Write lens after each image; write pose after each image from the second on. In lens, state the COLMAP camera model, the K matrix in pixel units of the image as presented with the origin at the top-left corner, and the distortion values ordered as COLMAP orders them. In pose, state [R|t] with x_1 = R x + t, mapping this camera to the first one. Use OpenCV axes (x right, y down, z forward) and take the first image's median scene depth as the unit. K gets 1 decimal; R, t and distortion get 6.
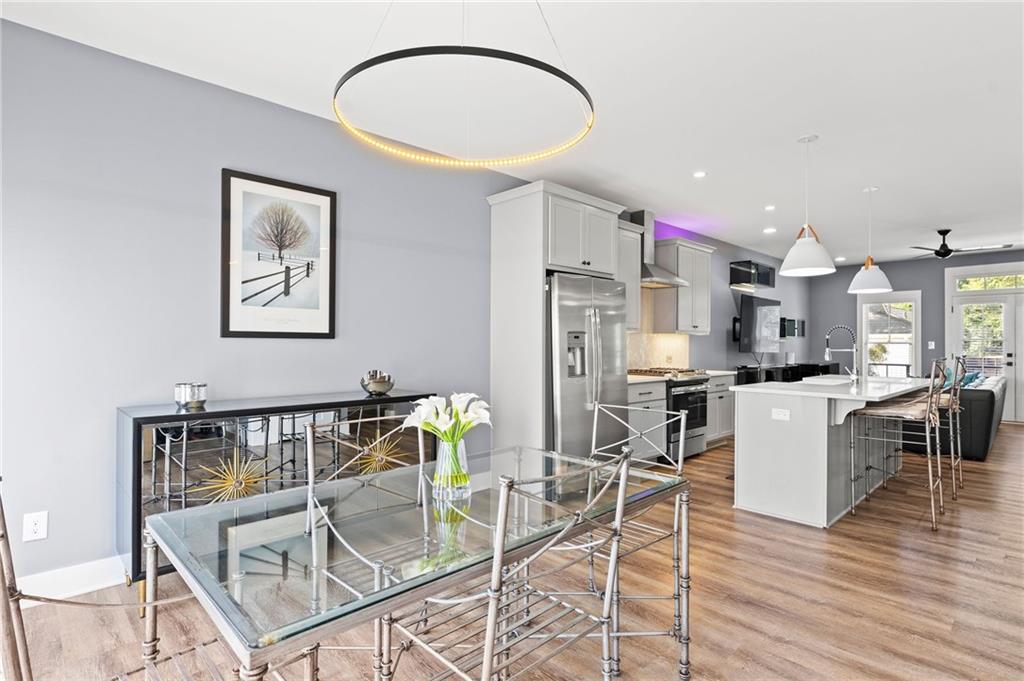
lens RADIAL K [[522.0, 0, 515.3], [0, 522.0, 344.0], [0, 0, 1]] dist [0.003515, -0.000723]
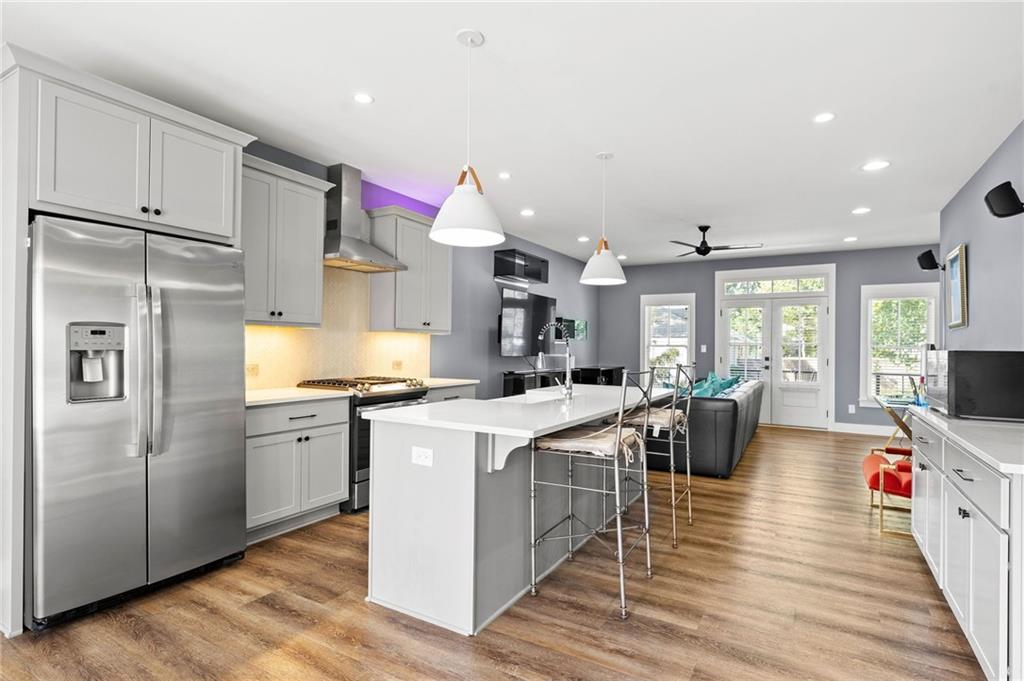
lens RADIAL K [[522.0, 0, 515.3], [0, 522.0, 344.0], [0, 0, 1]] dist [0.003515, -0.000723]
pose [[0.962103, 0.006923, 0.272600, 0.367922], [-0.006130, 0.999974, -0.003761, -0.001035], [-0.272619, 0.001948, 0.962120, 0.293331]]
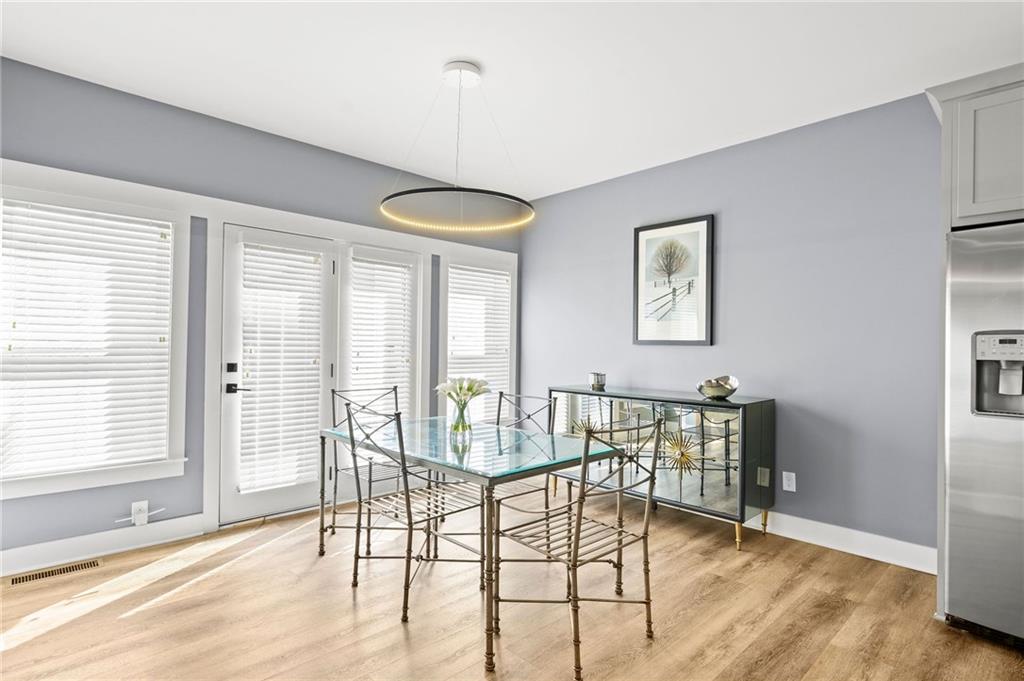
lens RADIAL K [[517.5, 0, 512.0], [0, 517.5, 340.5], [0, 0, 1]] dist [0.013339, -0.000245]
pose [[-0.000833, -0.013246, -0.999912, 0.595956], [-0.013544, 0.999821, -0.013233, -0.000332], [0.999908, 0.013532, -0.001013, 0.452734]]
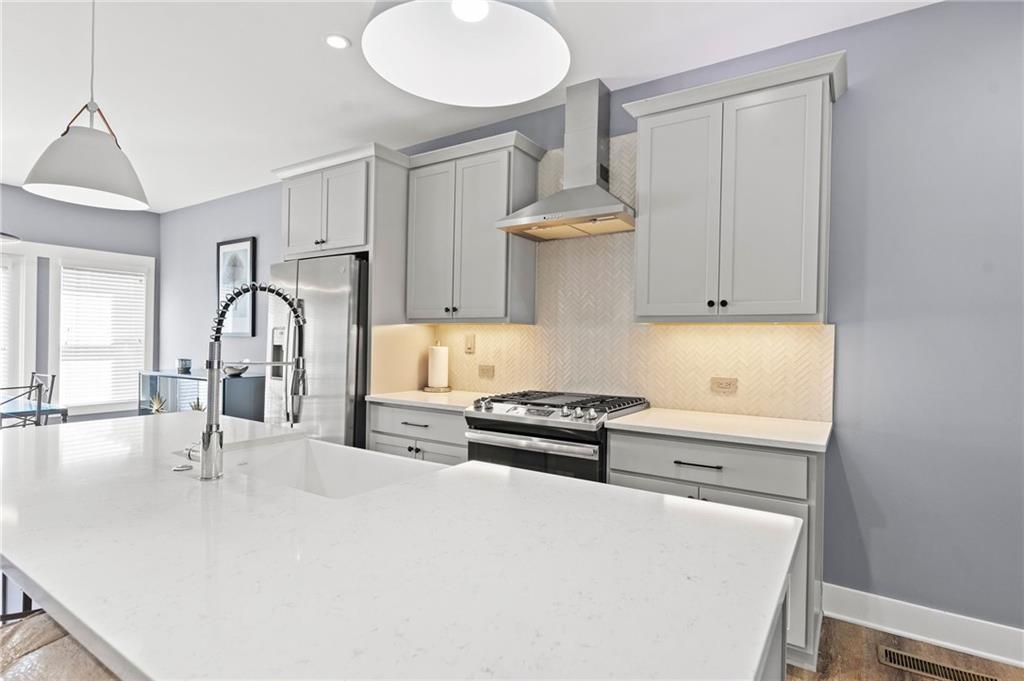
lens RADIAL K [[522.0, 0, 515.3], [0, 522.0, 344.0], [0, 0, 1]] dist [0.003515, -0.000723]
pose [[0.212386, 0.008973, -0.977145, 0.969264], [-0.012453, 0.999901, 0.006475, -0.005908], [0.977106, 0.010794, 0.212477, 1.099035]]
